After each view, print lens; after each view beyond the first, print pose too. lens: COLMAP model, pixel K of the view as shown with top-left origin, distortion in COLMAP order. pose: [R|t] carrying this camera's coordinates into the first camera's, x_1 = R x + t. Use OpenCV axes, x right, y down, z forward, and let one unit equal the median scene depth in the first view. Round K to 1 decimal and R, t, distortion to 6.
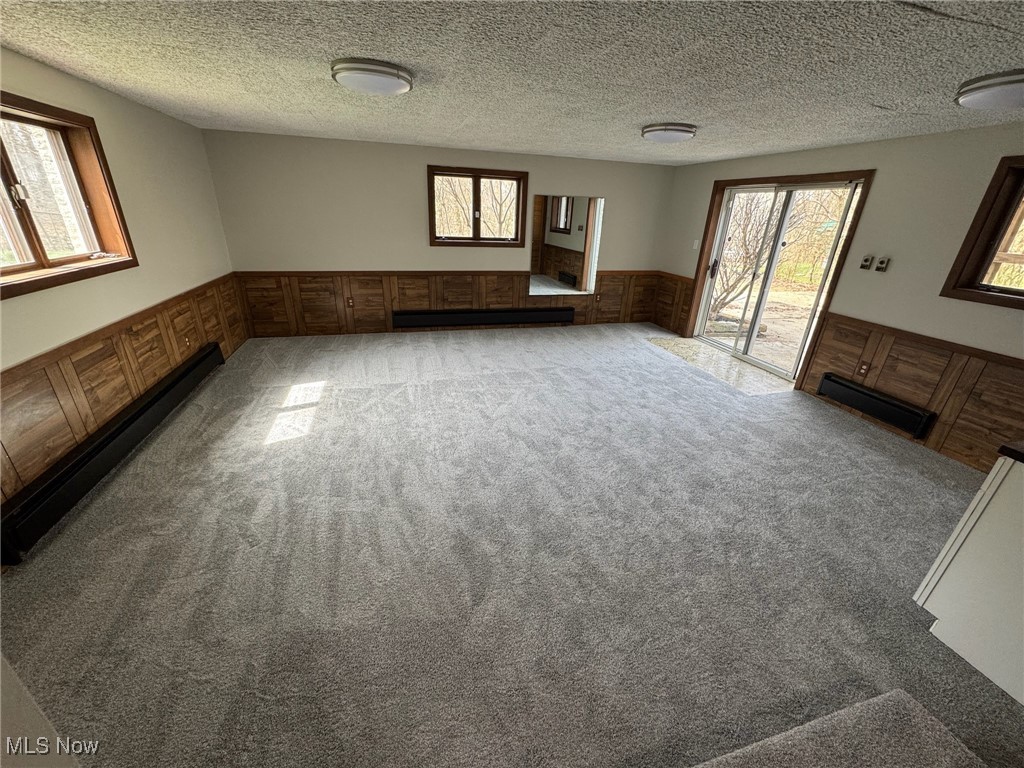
lens RADIAL K [[408.9, 0, 509.7], [0, 408.9, 385.1], [0, 0, 1]] dist [0.006710, -0.000949]
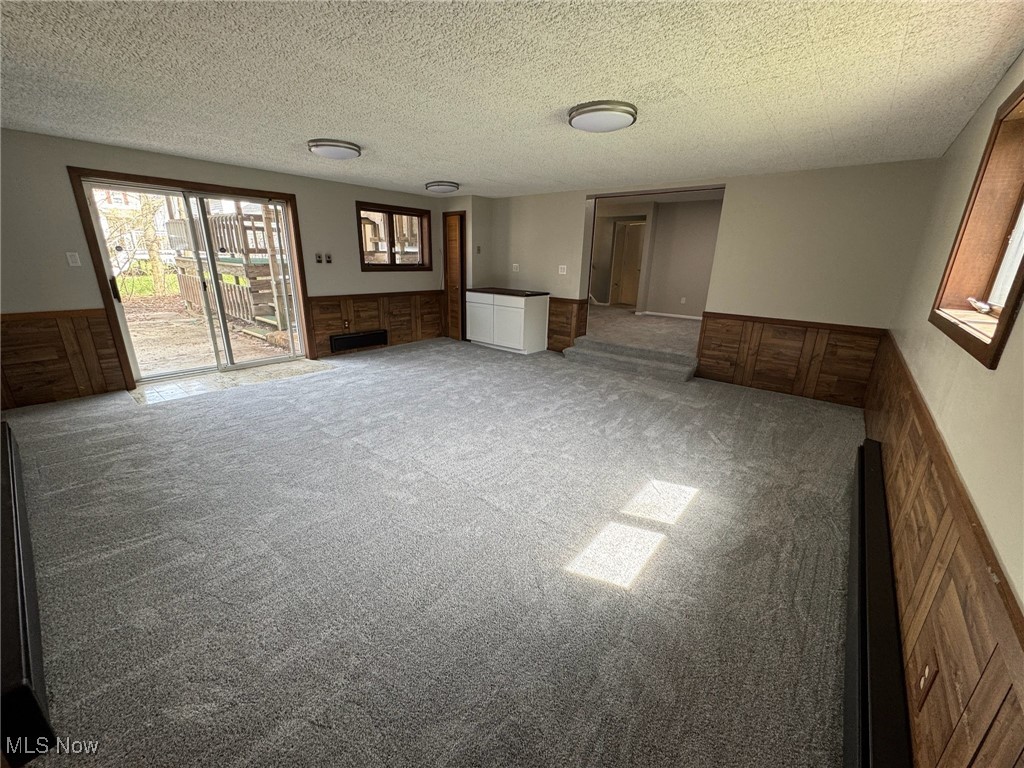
lens RADIAL K [[408.9, 0, 511.3], [0, 408.9, 383.4], [0, 0, 1]] dist [0.006710, -0.000949]
pose [[-0.557360, -0.298559, 0.774734, -0.766527], [0.286186, 0.806842, 0.516821, -0.481139], [-0.779389, 0.509773, -0.364258, 1.182071]]
